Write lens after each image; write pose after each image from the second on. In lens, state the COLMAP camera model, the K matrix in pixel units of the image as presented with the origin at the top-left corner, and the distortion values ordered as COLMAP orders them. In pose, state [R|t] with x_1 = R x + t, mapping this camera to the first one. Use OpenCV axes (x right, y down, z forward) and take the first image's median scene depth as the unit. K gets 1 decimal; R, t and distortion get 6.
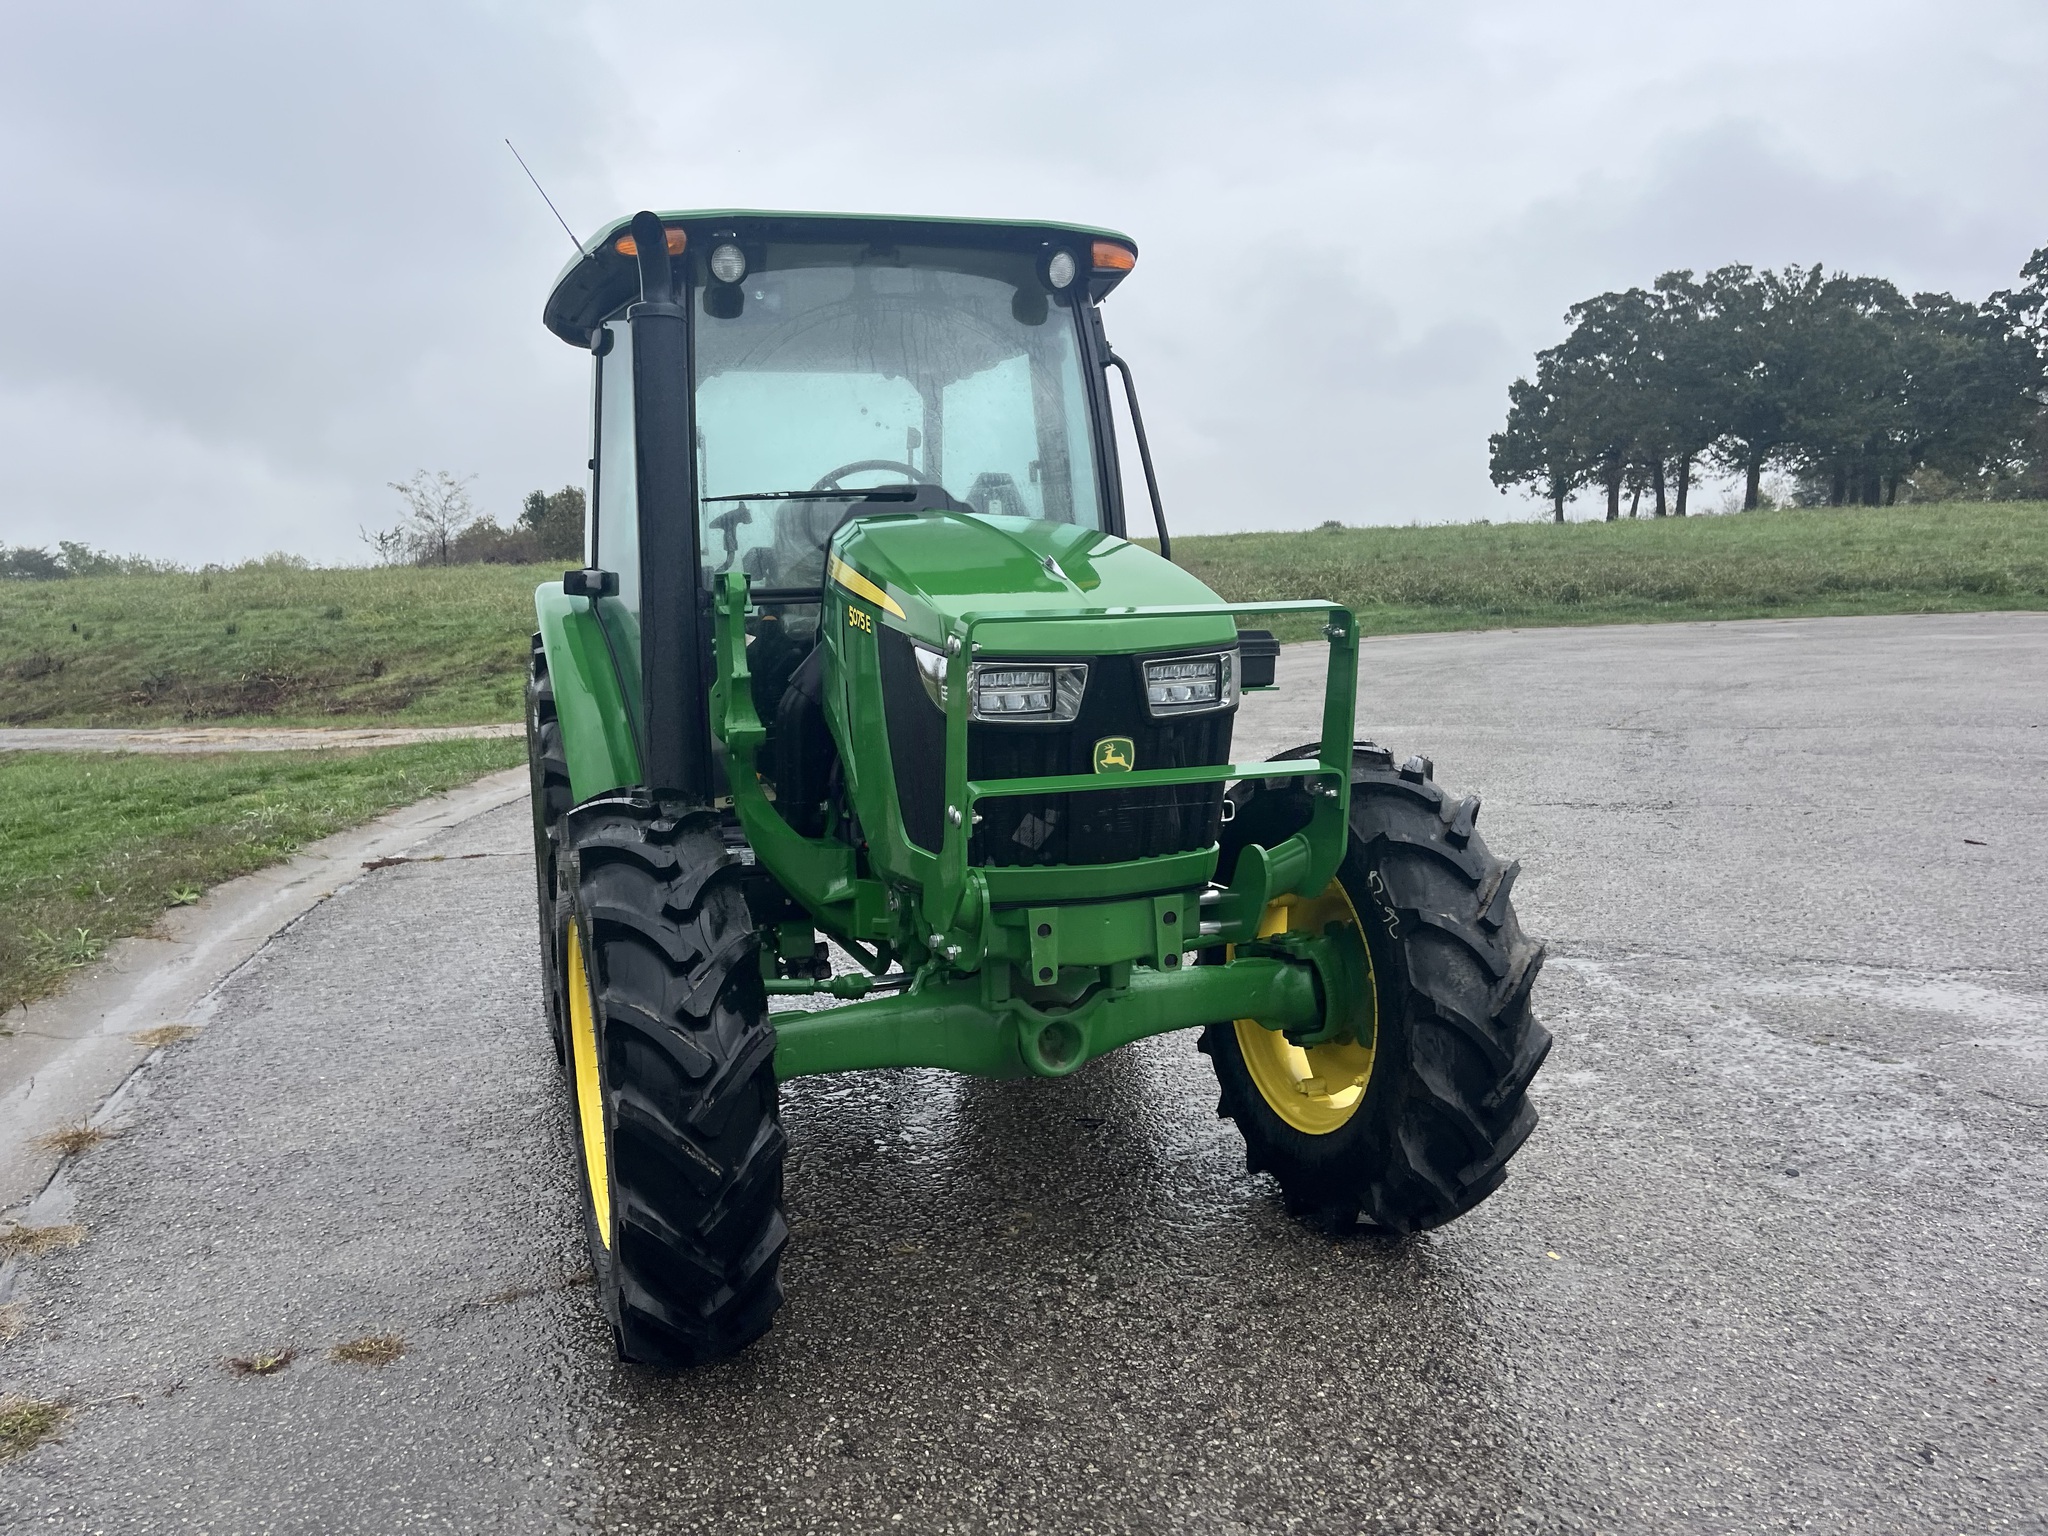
lens RADIAL K [[1563.8, 0, 1024.0], [0, 1563.8, 768.0], [0, 0, 1]] dist [0.080878, -0.122155]
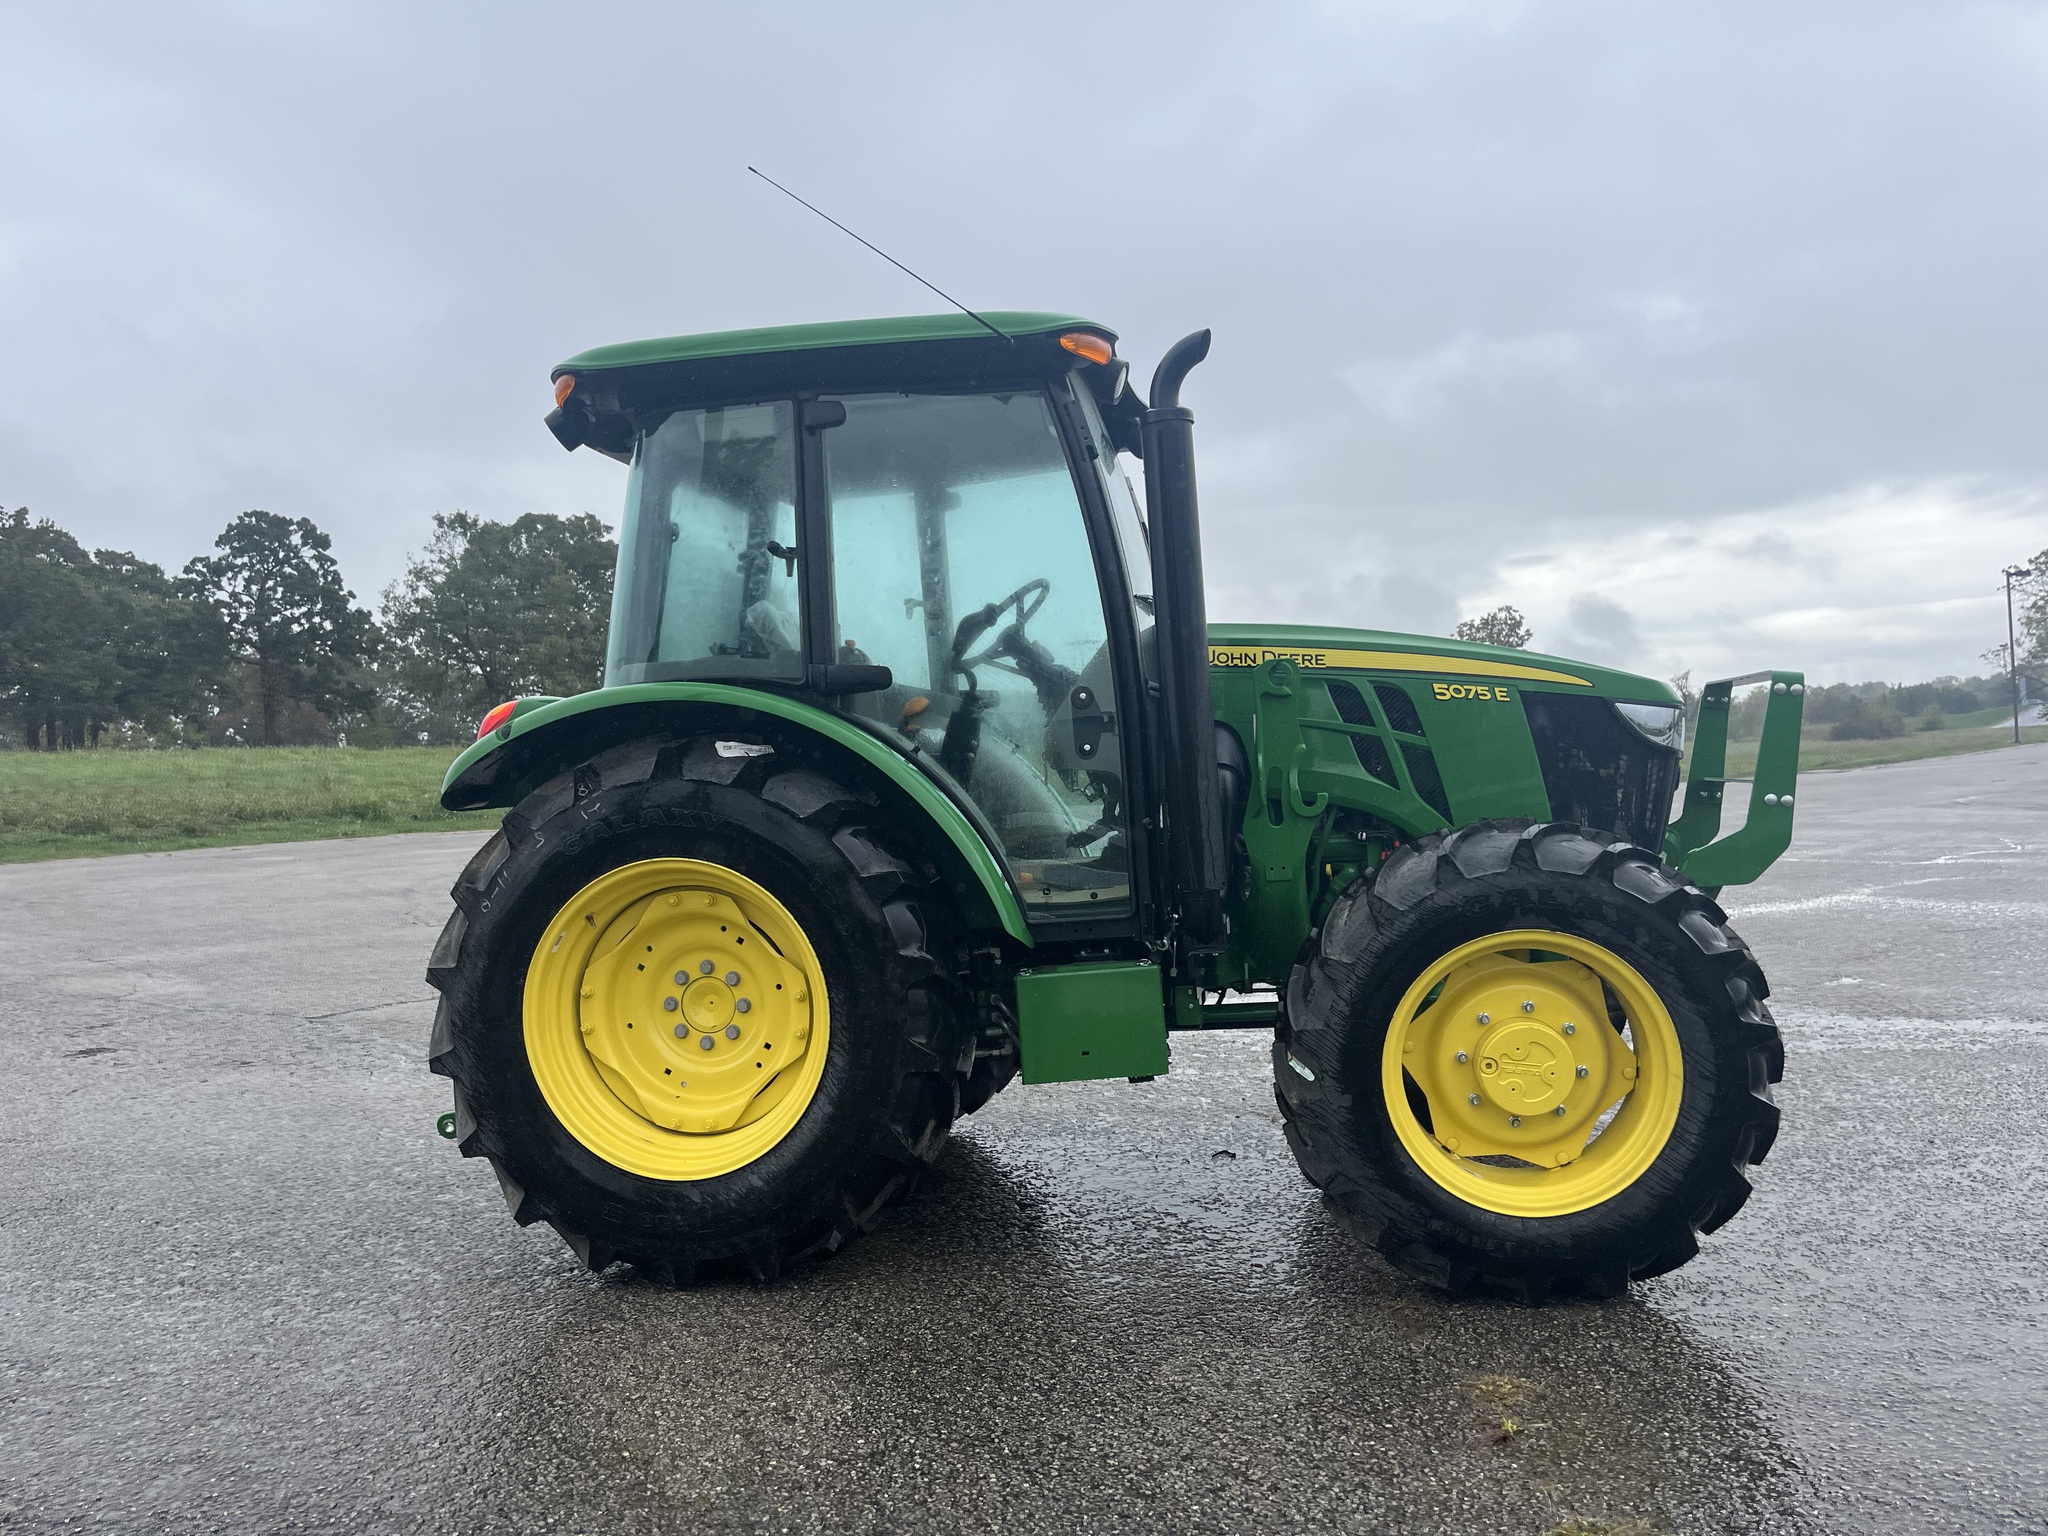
lens RADIAL K [[1537.1, 0, 1031.5], [0, 1537.1, 776.4], [0, 0, 1]] dist [0.065597, -0.093296]
pose [[0.479962, 0.001601, 0.877288, -0.964197], [0.131531, 0.988564, -0.073764, 0.013000], [-0.867373, 0.150795, 0.474262, 0.503373]]
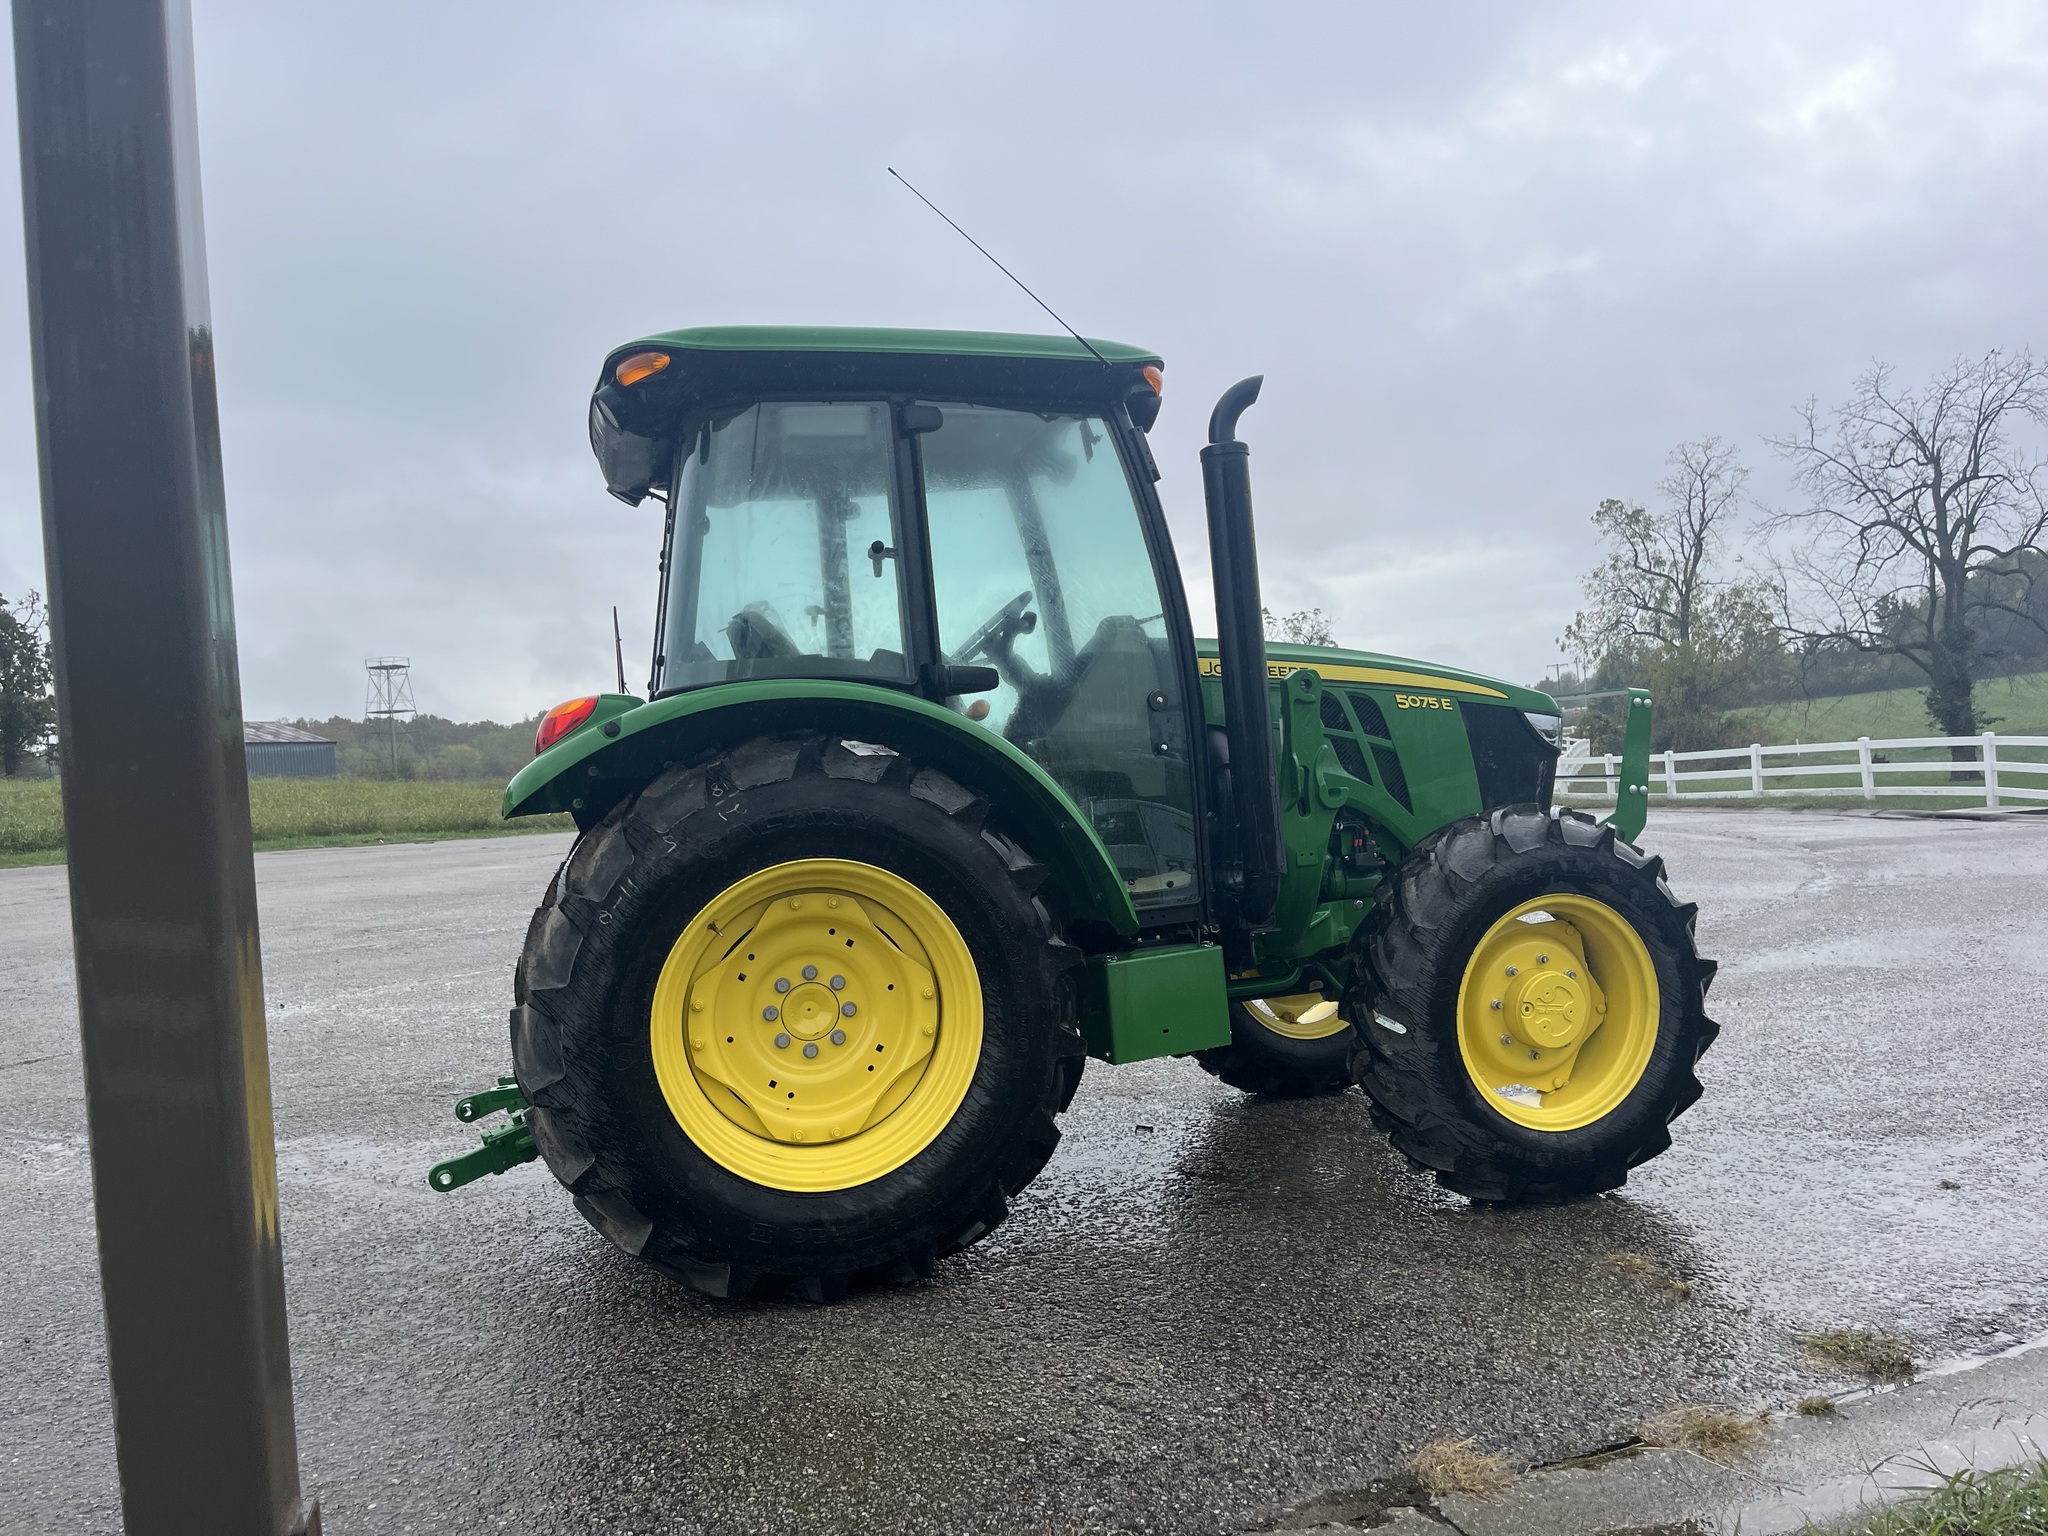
lens RADIAL K [[1545.0, 0, 1024.0], [0, 1545.0, 768.0], [0, 0, 1]] dist [0.071764, -0.103806]
pose [[0.064764, 0.024037, 0.997611, -1.131880], [0.164535, 0.985770, -0.034433, -0.031109], [-0.984243, 0.166372, 0.059887, 0.906728]]
